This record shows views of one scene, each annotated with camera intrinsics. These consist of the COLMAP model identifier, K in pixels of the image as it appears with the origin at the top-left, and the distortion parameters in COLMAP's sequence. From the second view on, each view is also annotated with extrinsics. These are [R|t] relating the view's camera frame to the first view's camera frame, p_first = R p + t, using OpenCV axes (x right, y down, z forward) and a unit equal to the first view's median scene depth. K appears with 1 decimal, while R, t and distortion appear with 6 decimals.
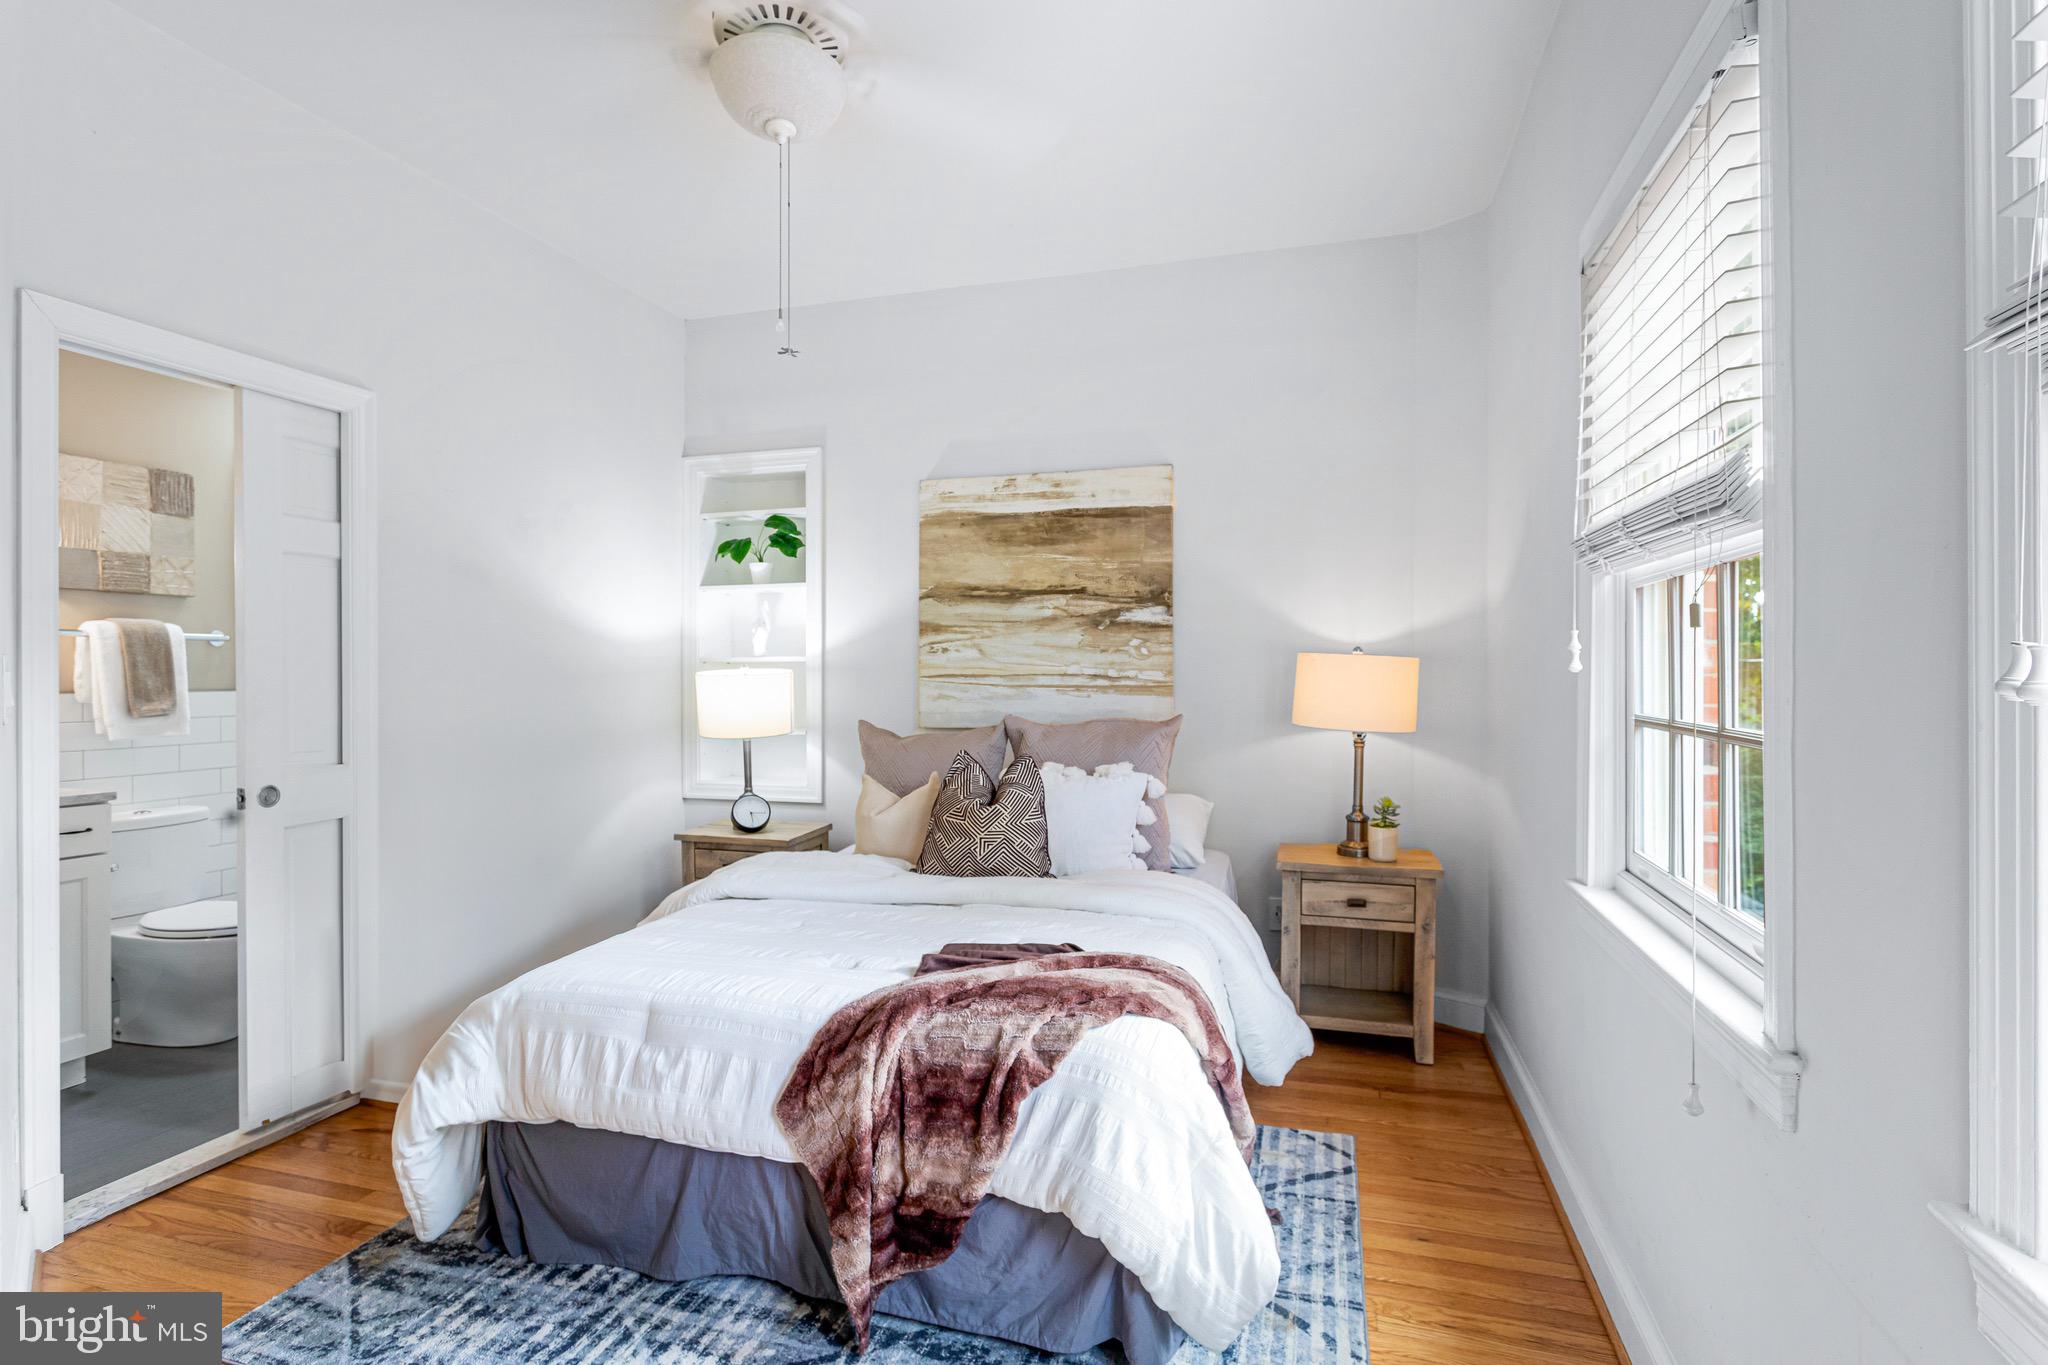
lens RADIAL K [[984.8, 0, 1024.0], [0, 984.8, 682.5], [0, 0, 1]] dist [0.000538, -0.000005]
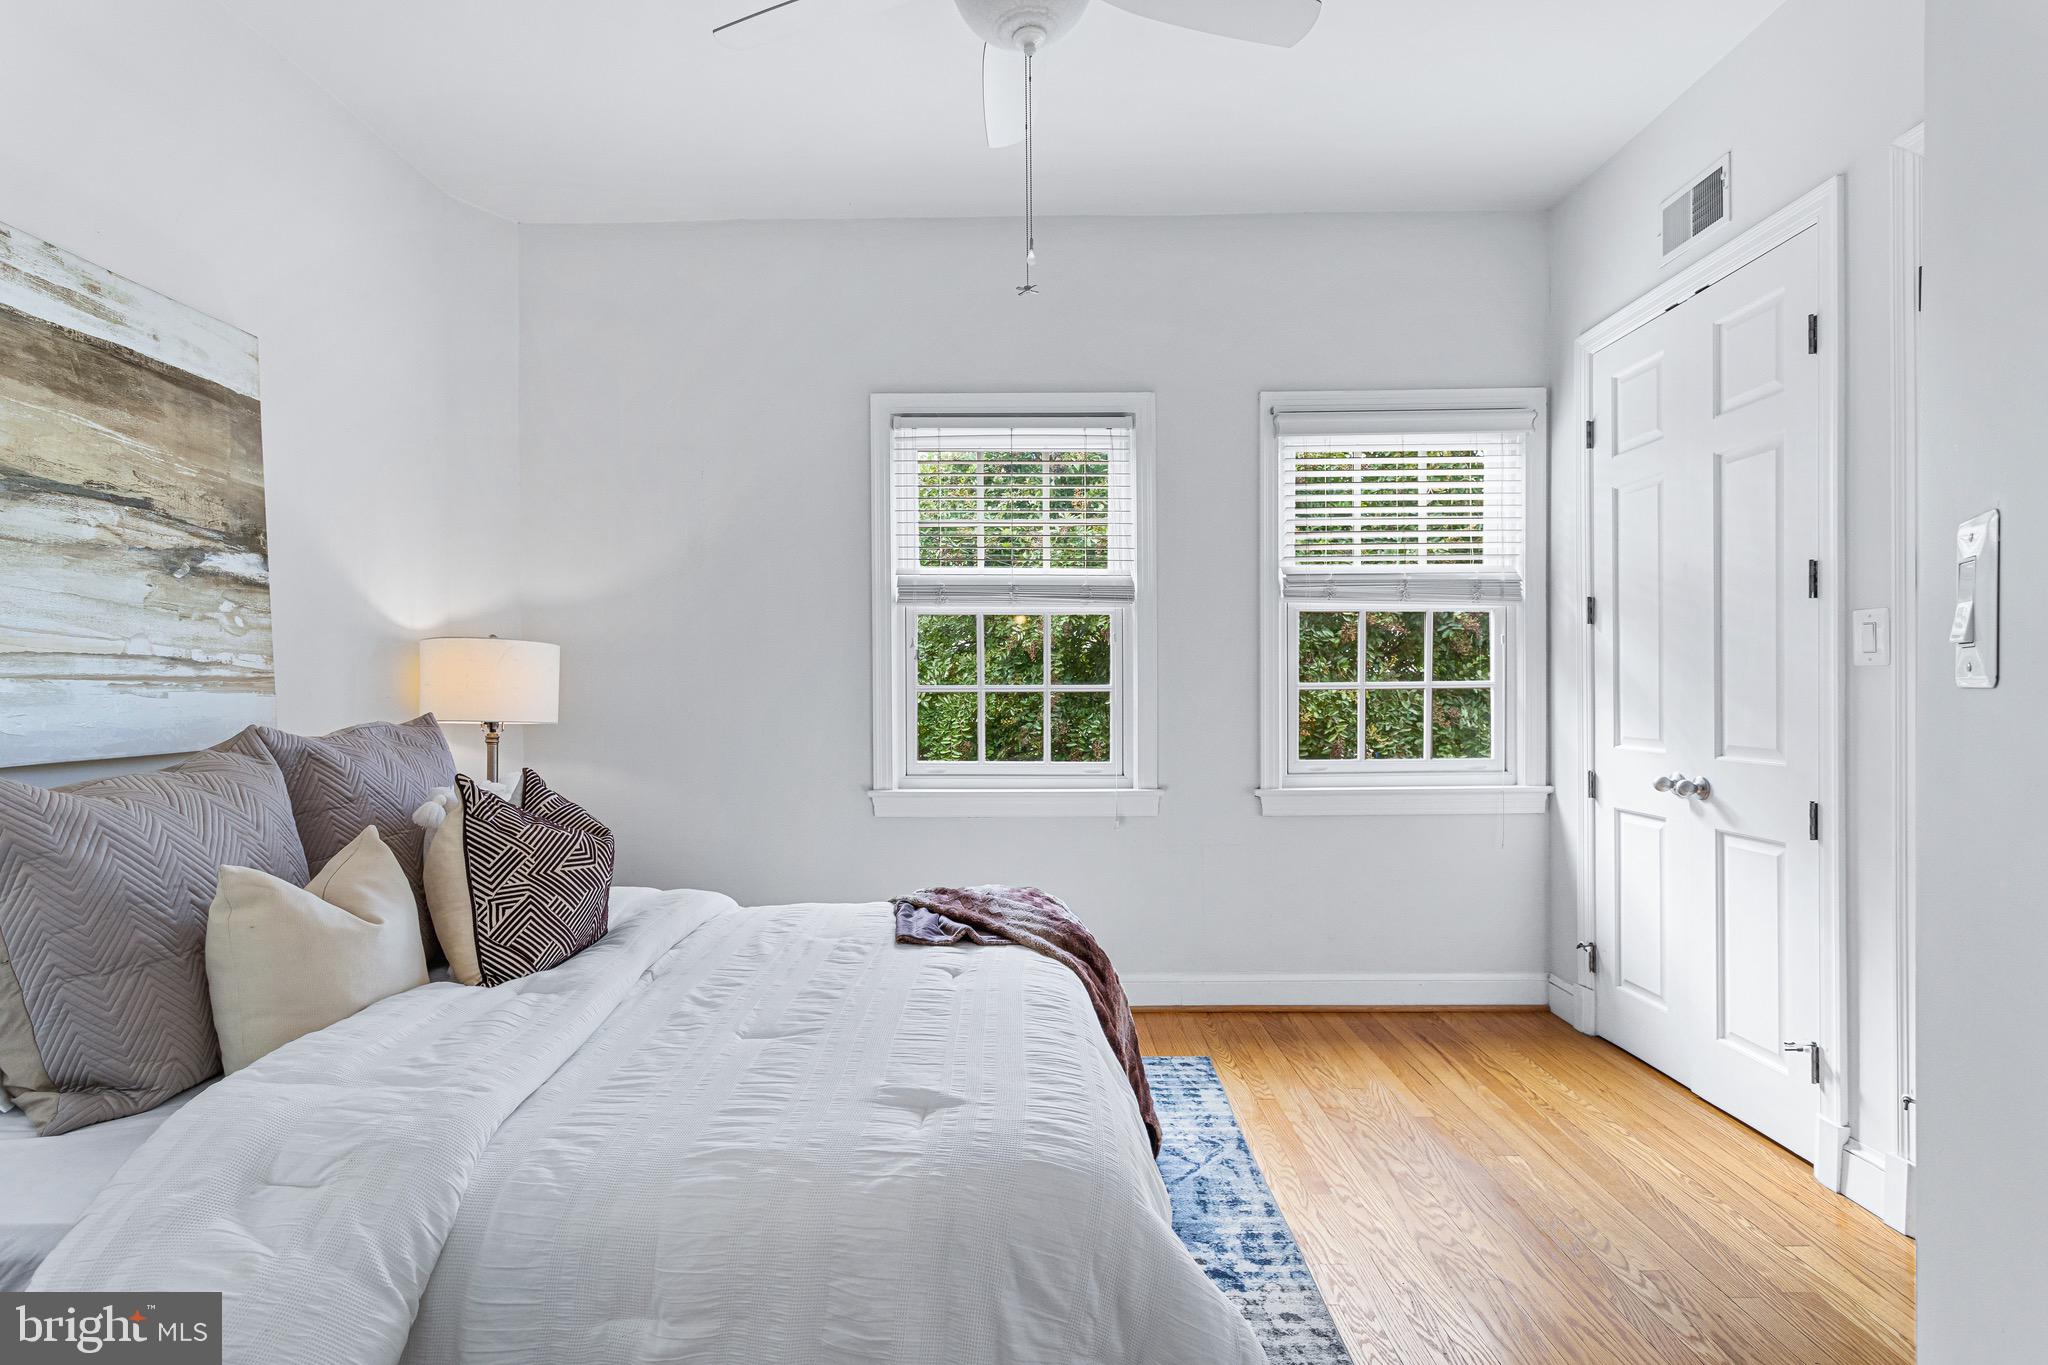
lens RADIAL K [[987.0, 0, 1015.0], [0, 987.0, 698.3], [0, 0, 1]] dist [0.000212, 0.000391]
pose [[-0.267458, -0.011236, 0.963504, -0.603383], [0.017479, 0.999711, 0.016510, 0.014574], [-0.963411, 0.021257, -0.267184, 0.683312]]
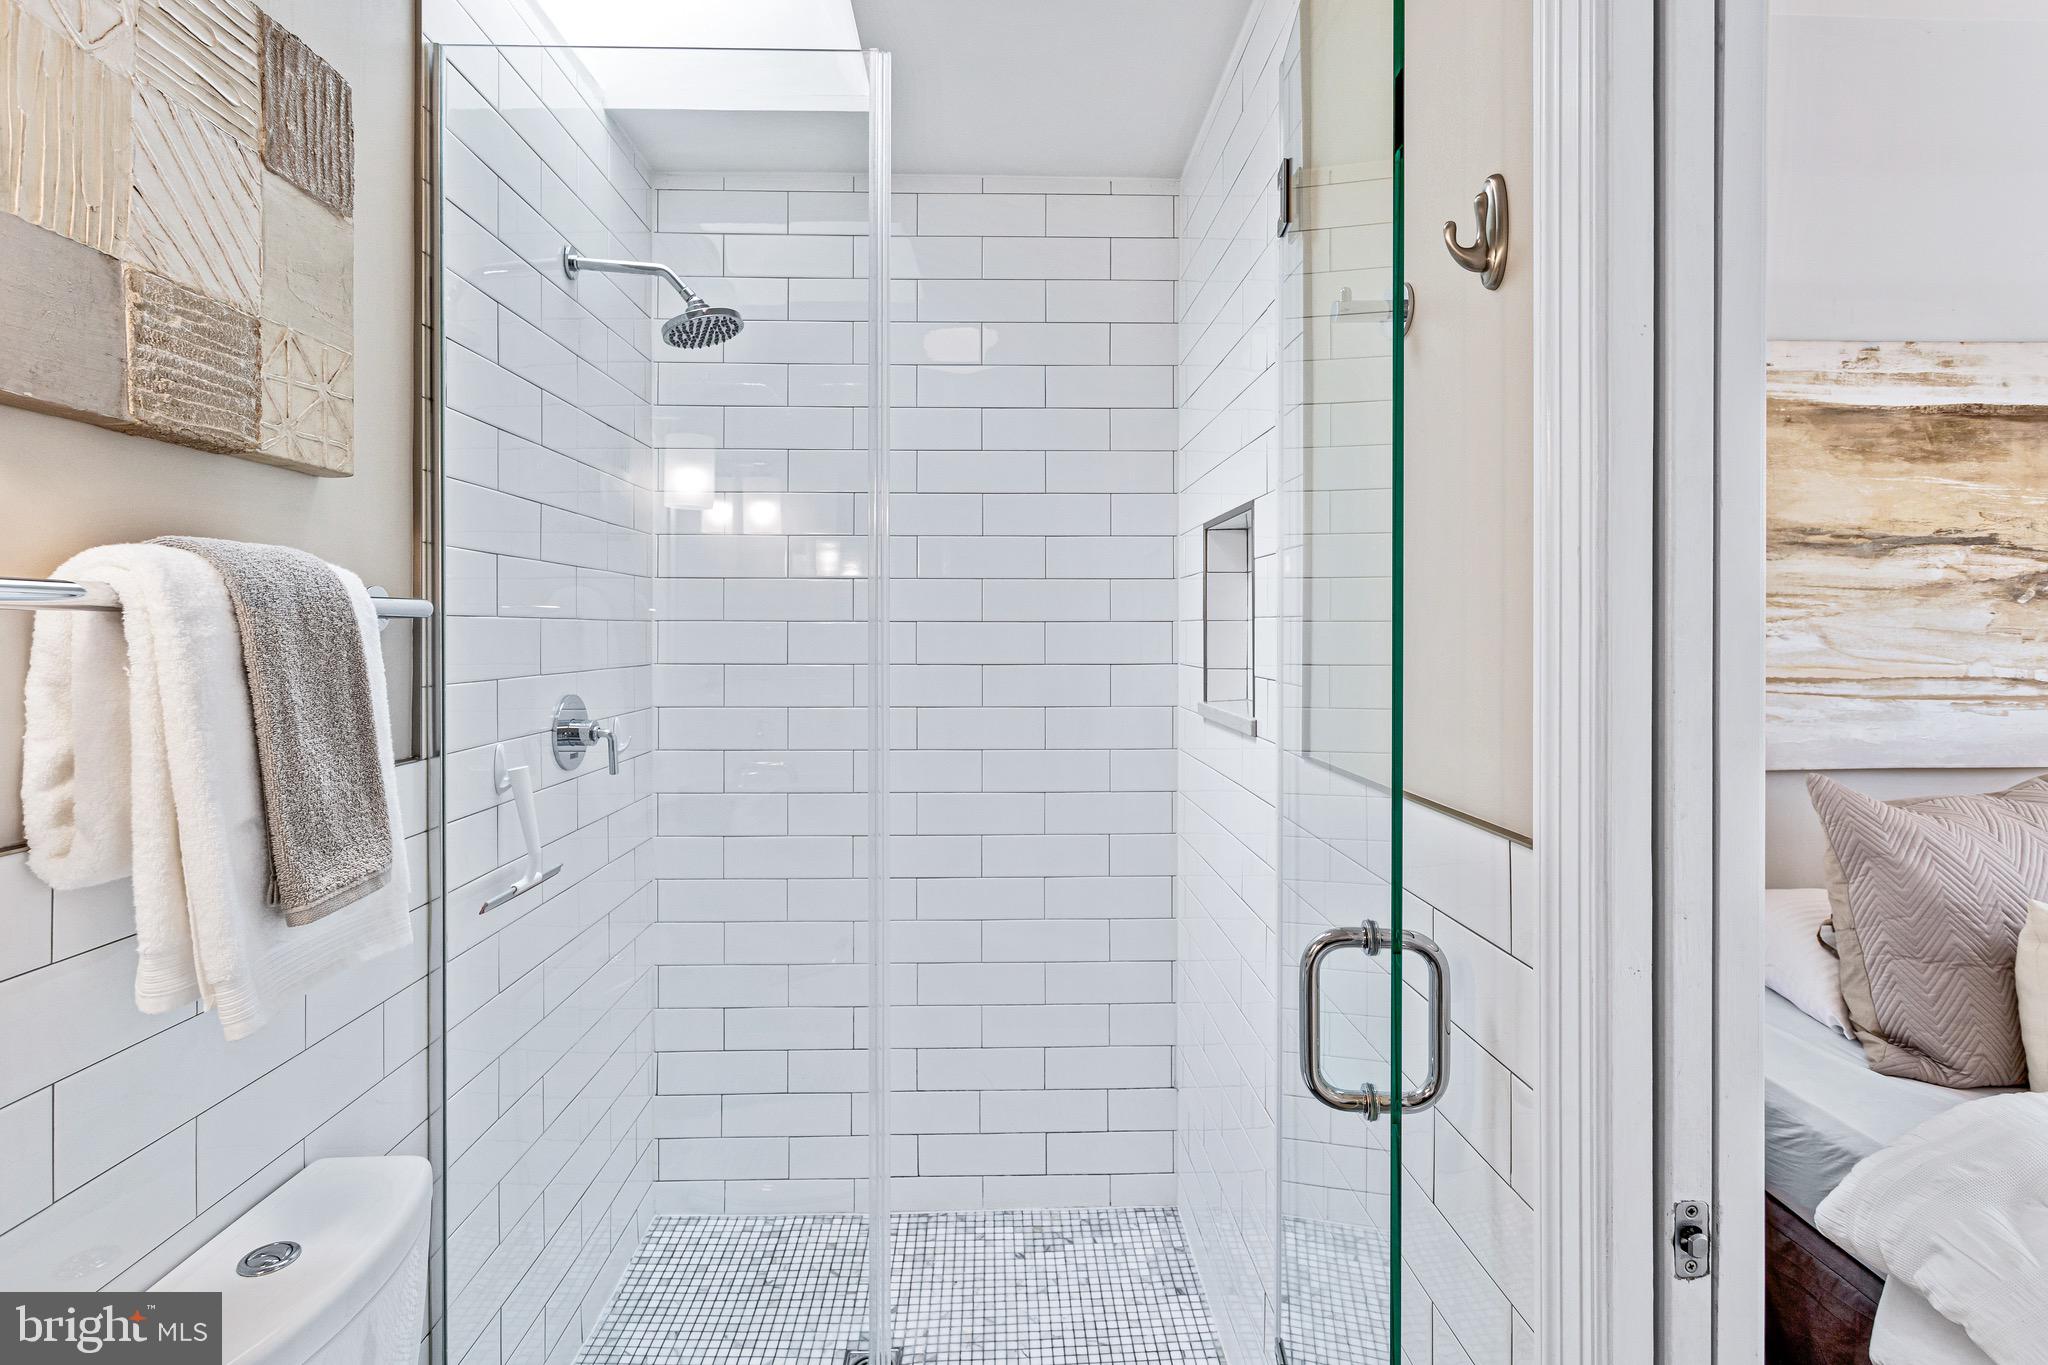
lens RADIAL K [[977.7, 0, 1015.7], [0, 977.7, 632.5], [0, 0, 1]] dist [-0.000851, -0.000211]
pose [[0.953358, -0.000082, 0.301842, -0.696608], [0.001903, 0.999982, -0.005736, -0.033788], [-0.301836, 0.006043, 0.953341, 0.608740]]
